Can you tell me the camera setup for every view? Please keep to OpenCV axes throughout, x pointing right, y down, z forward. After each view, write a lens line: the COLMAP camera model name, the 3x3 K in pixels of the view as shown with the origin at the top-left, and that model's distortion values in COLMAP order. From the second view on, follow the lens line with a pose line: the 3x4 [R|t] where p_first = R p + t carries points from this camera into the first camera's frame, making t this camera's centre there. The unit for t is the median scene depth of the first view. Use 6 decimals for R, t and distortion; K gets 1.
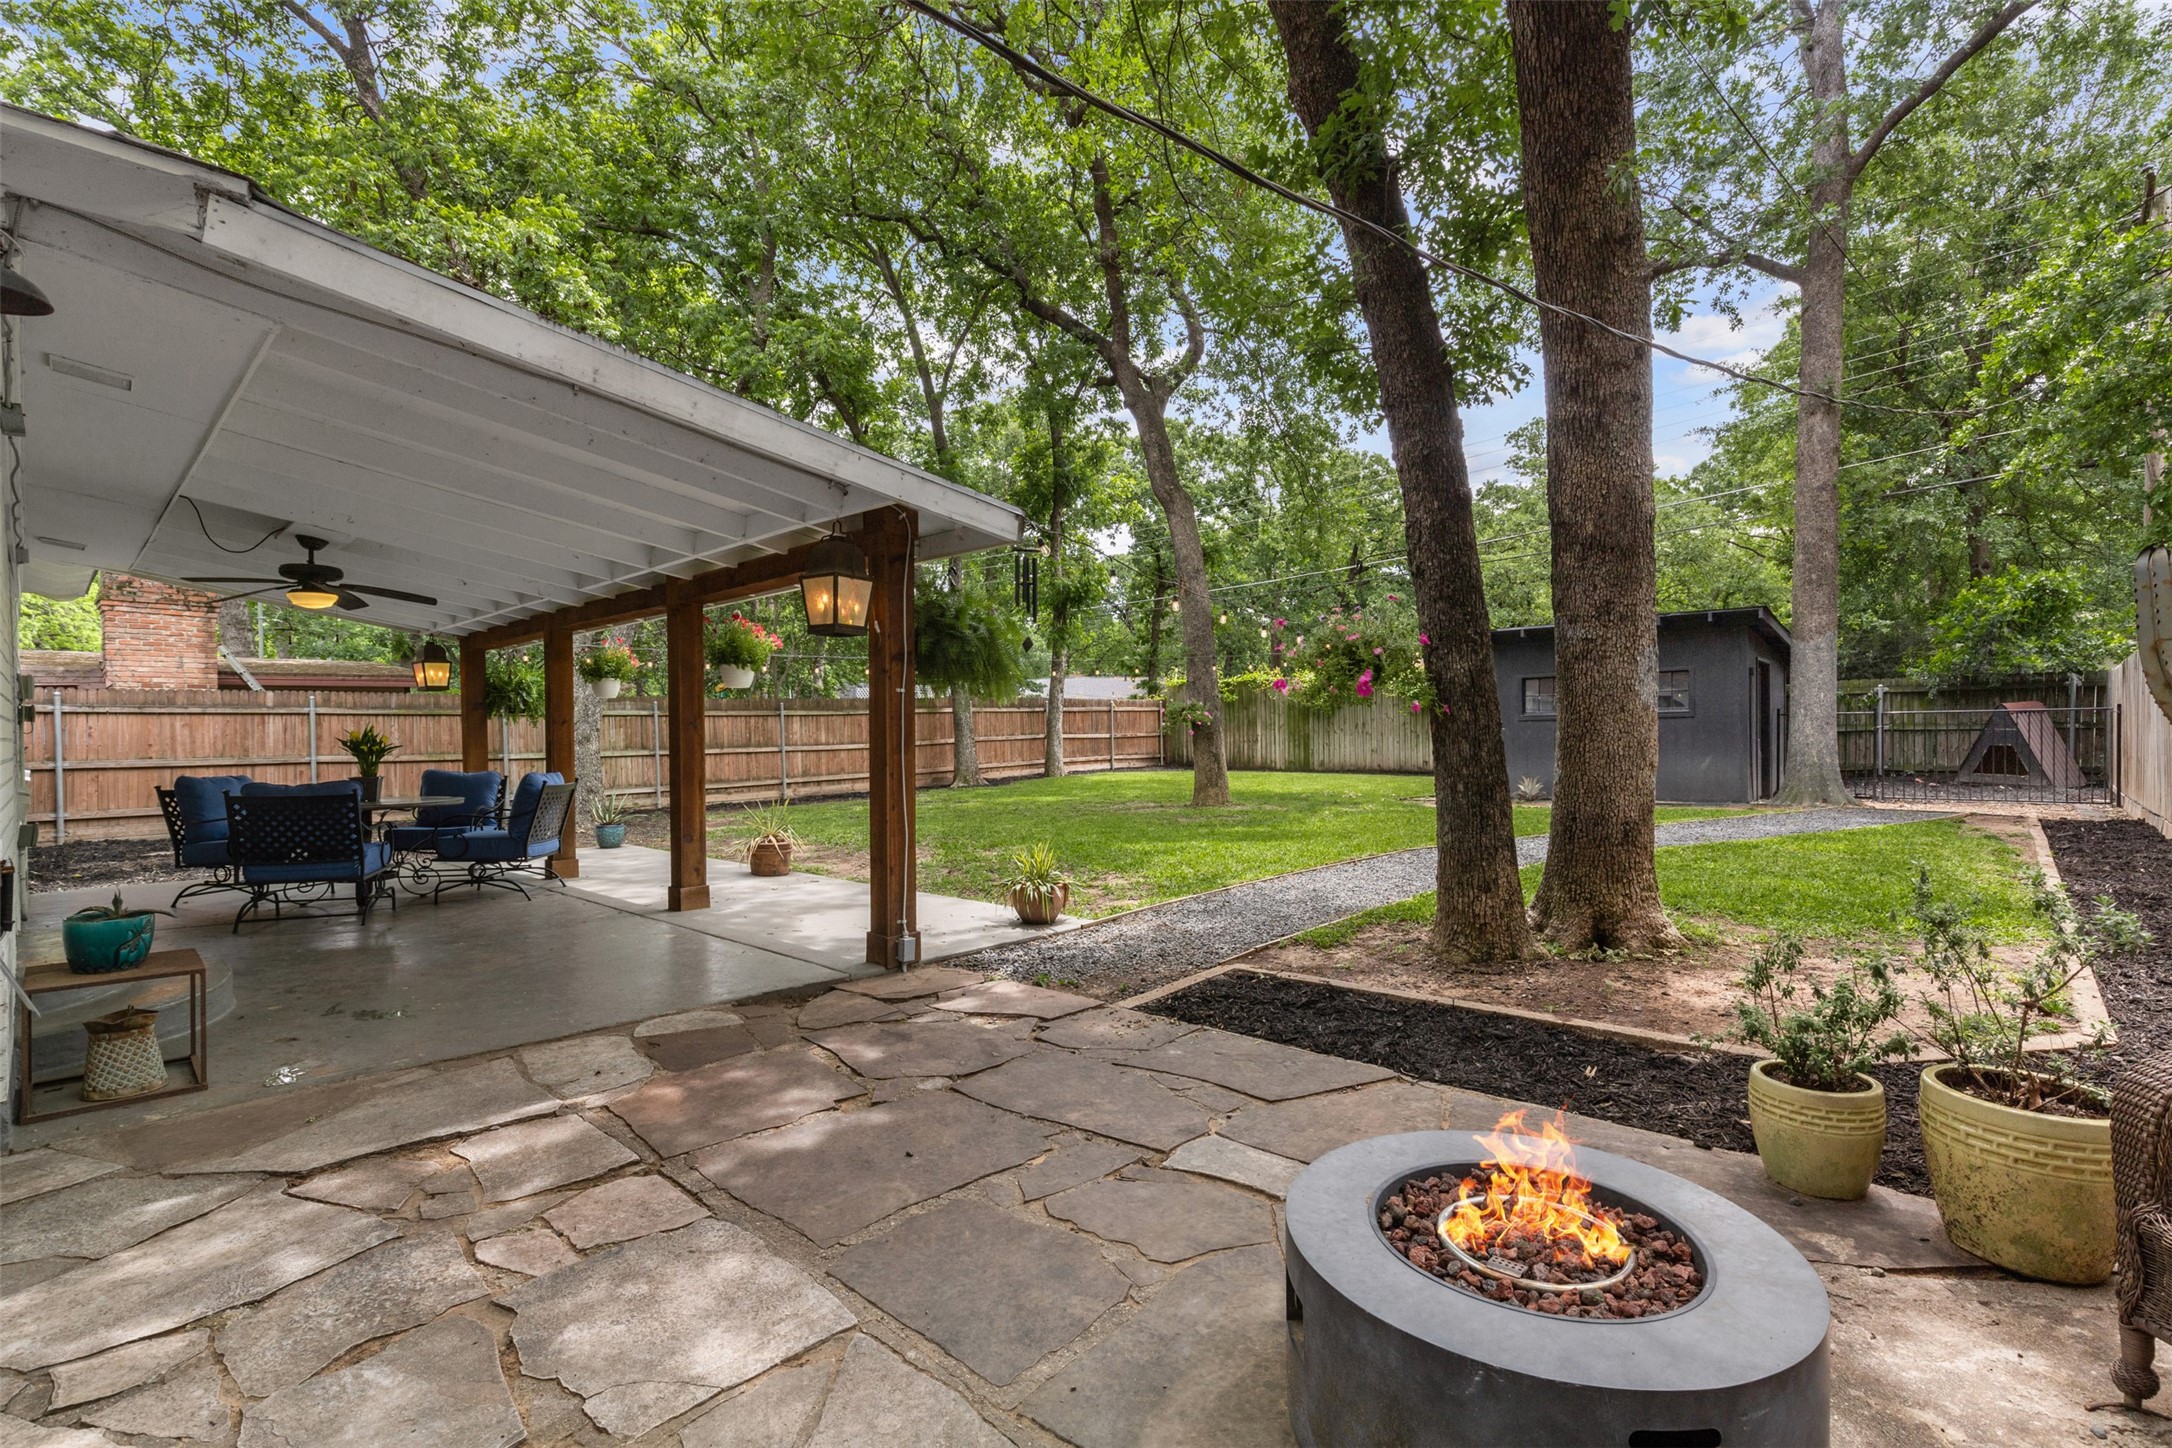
lens RADIAL K [[985.0, 0, 1089.8], [0, 985.0, 736.5], [0, 0, 1]] dist [0.000594, -0.000741]
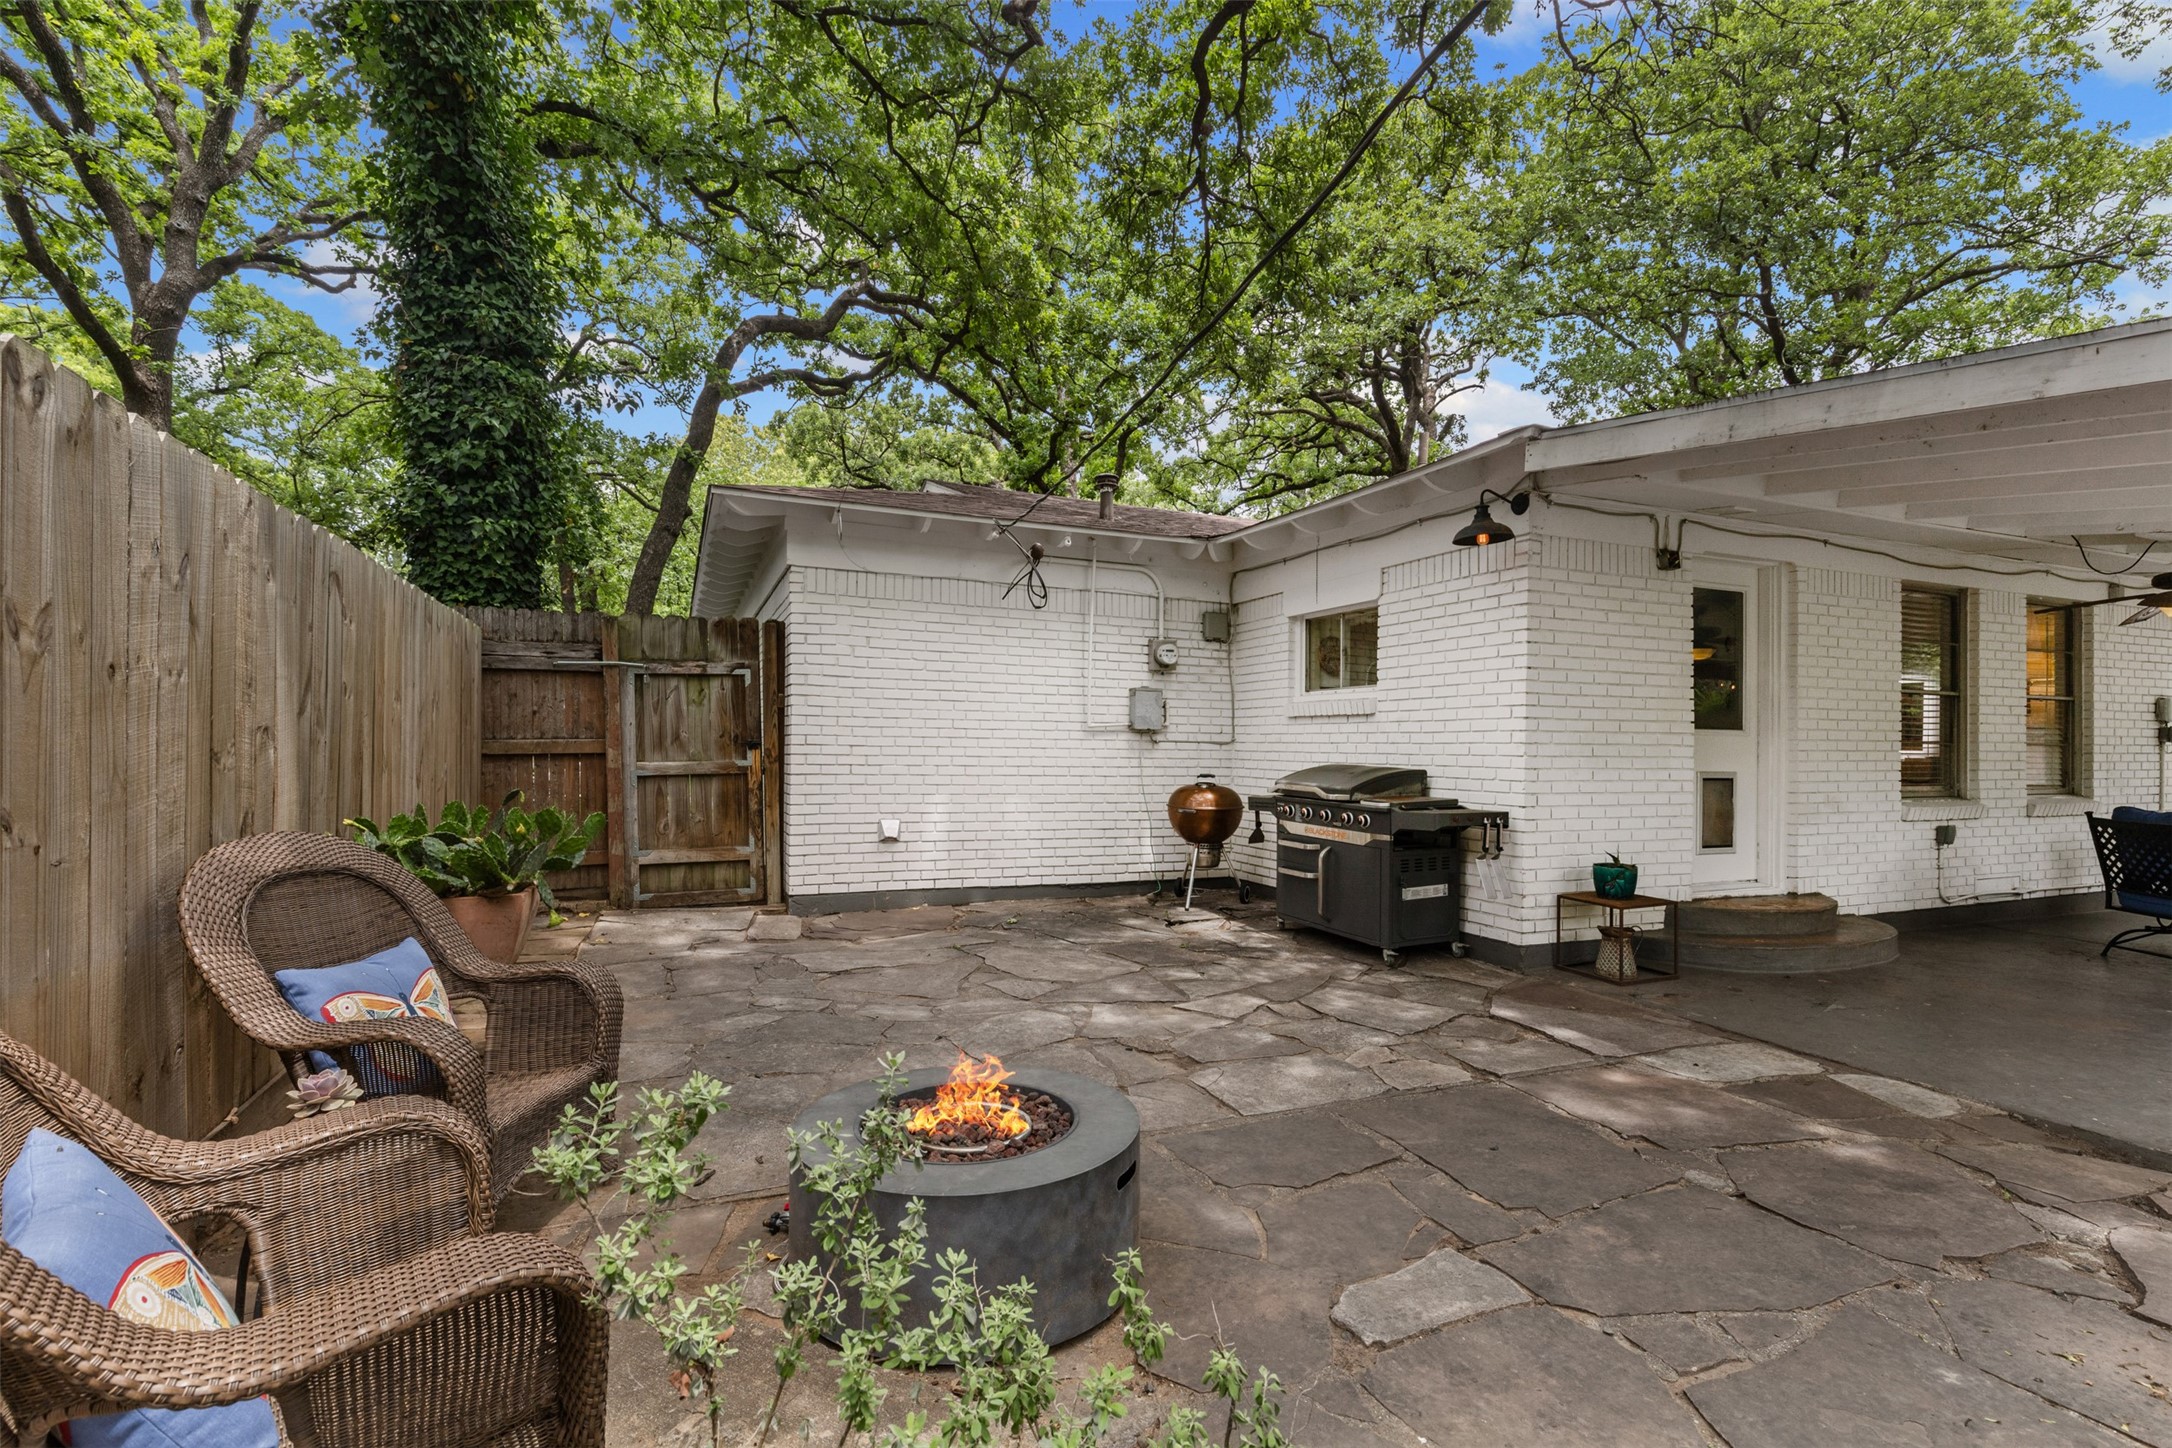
lens RADIAL K [[974.9, 0, 1086.0], [0, 974.9, 724.0], [0, 0, 1]] dist [0.002589, 0.000026]
pose [[-0.405497, -0.013718, -0.913993, 0.704675], [-0.011125, 0.999887, -0.010072, -0.018524], [0.914029, 0.006085, -0.405604, 0.729707]]
